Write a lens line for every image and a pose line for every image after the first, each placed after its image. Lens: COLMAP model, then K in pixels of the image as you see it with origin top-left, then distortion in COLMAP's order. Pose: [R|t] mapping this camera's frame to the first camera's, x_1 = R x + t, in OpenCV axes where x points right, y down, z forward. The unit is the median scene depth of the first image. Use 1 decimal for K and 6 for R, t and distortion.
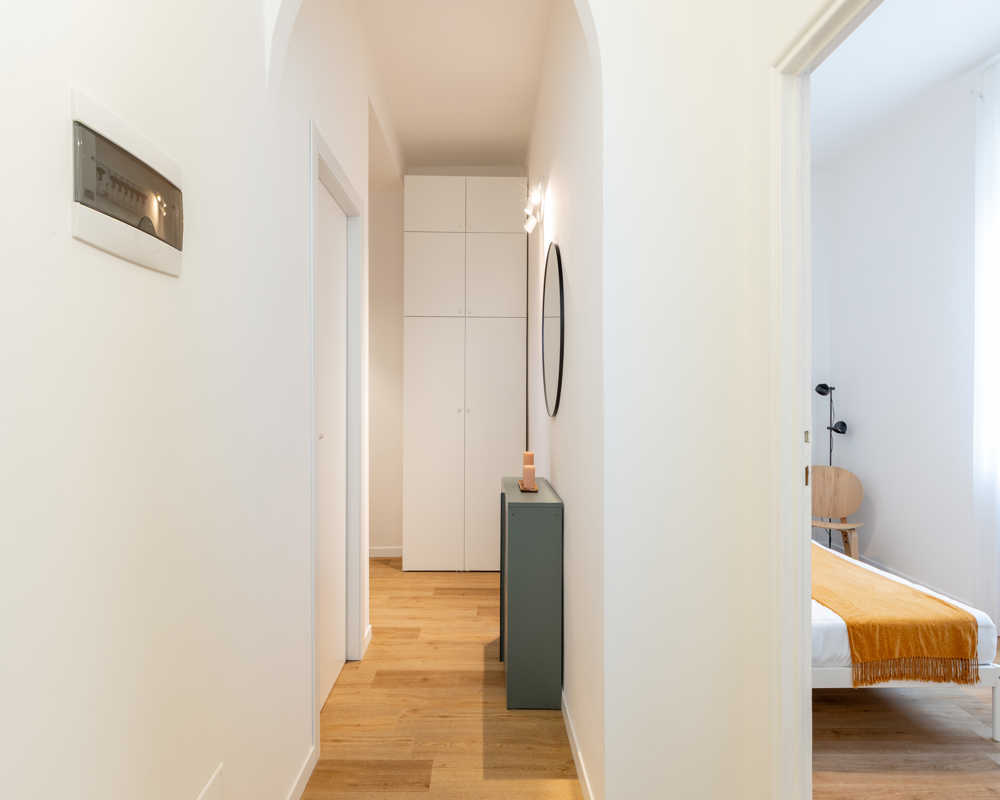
lens RADIAL K [[445.0, 0, 486.2], [0, 445.0, 398.1], [0, 0, 1]] dist [0.006238, -0.001678]
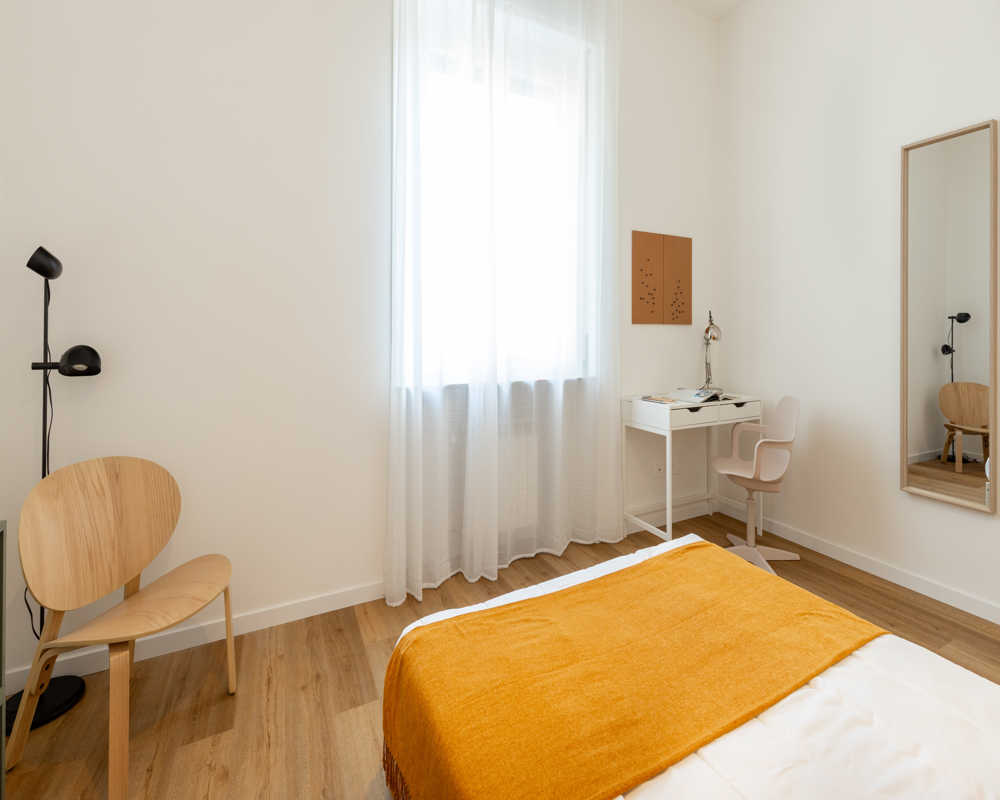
lens RADIAL K [[445.0, 0, 508.0], [0, 445.0, 324.6], [0, 0, 1]] dist [0.006238, -0.001678]
pose [[-0.470078, 0.019459, 0.882410, 0.094443], [0.006662, 0.999807, -0.018499, 0.016412], [-0.882600, -0.002818, -0.470117, 0.325632]]
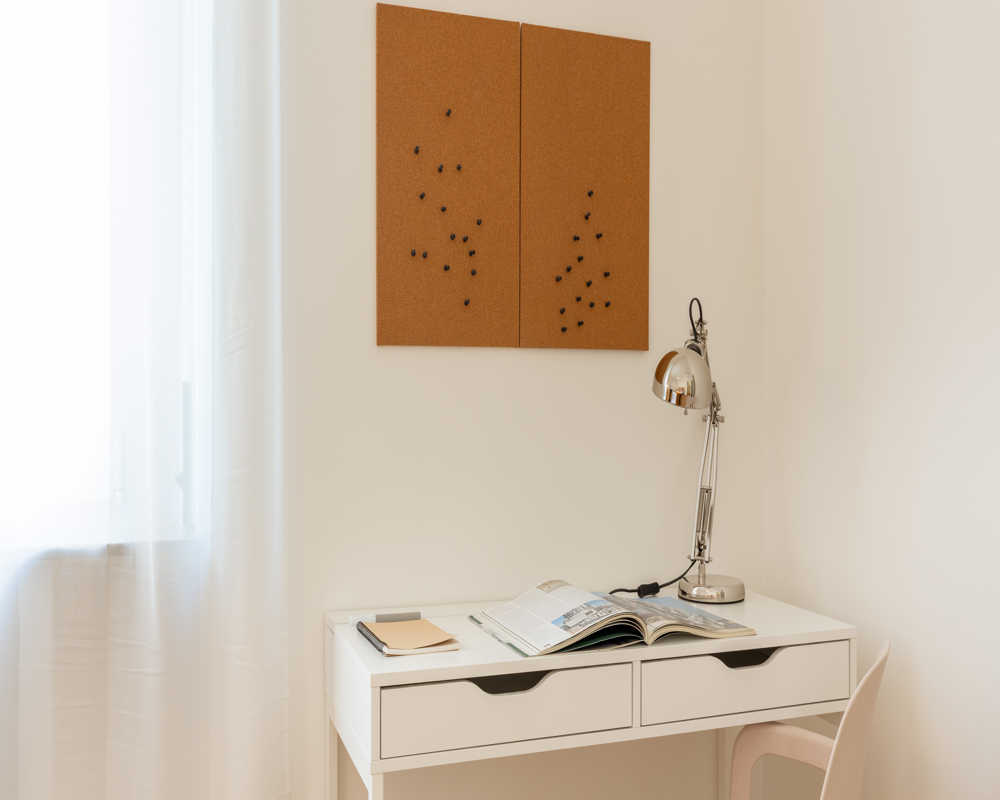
lens RADIAL K [[1038.1, 0, 512.5], [0, 1038.1, 357.5], [0, 0, 1]] dist [0.051072, 0.000000]
pose [[-0.386264, 0.026417, 0.922010, 0.130308], [0.002711, 0.999618, -0.027504, 0.018431], [-0.922384, -0.008124, -0.386188, 0.171678]]
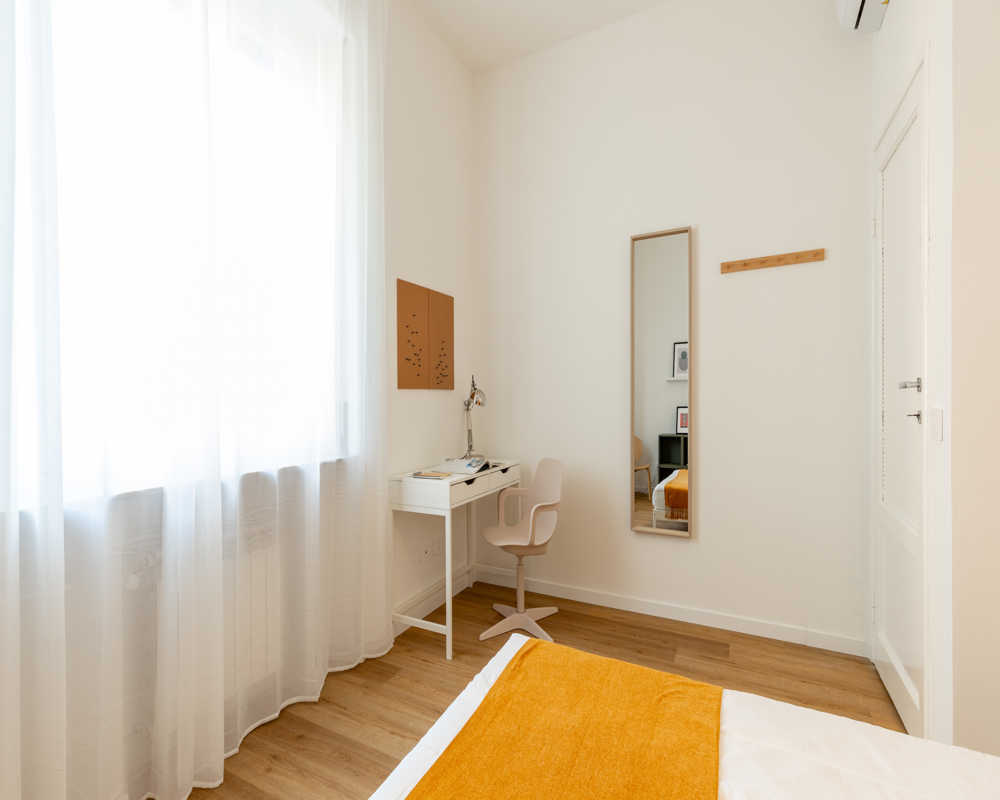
lens RADIAL K [[455.1, 0, 509.4], [0, 455.1, 393.9], [0, 0, 1]] dist [0.009007, -0.000776]
pose [[-0.898969, 0.018985, 0.437600, 0.145212], [0.020314, 0.999792, -0.001644, 0.015599], [-0.437540, 0.007412, -0.899168, 0.317852]]
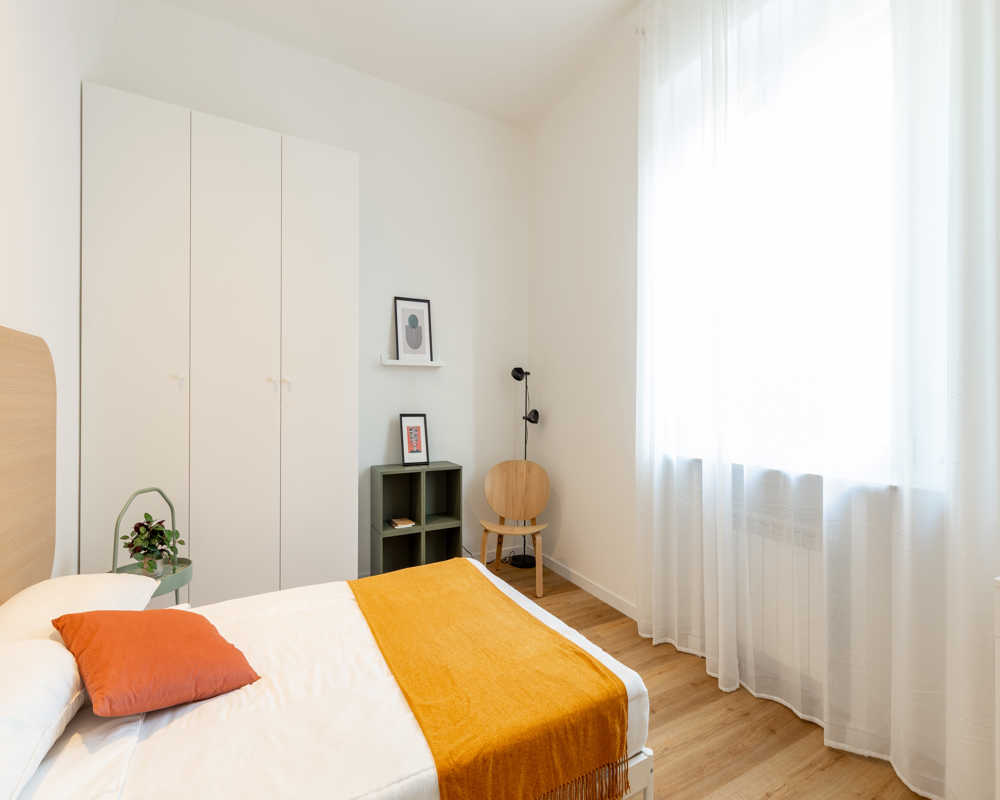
lens RADIAL K [[445.0, 0, 498.7], [0, 445.0, 400.6], [0, 0, 1]] dist [0.006238, -0.001678]
pose [[0.874143, 0.010622, 0.485552, 0.114916], [-0.006986, 0.999932, -0.009298, 0.016416], [-0.485618, 0.004735, 0.874158, 0.097845]]
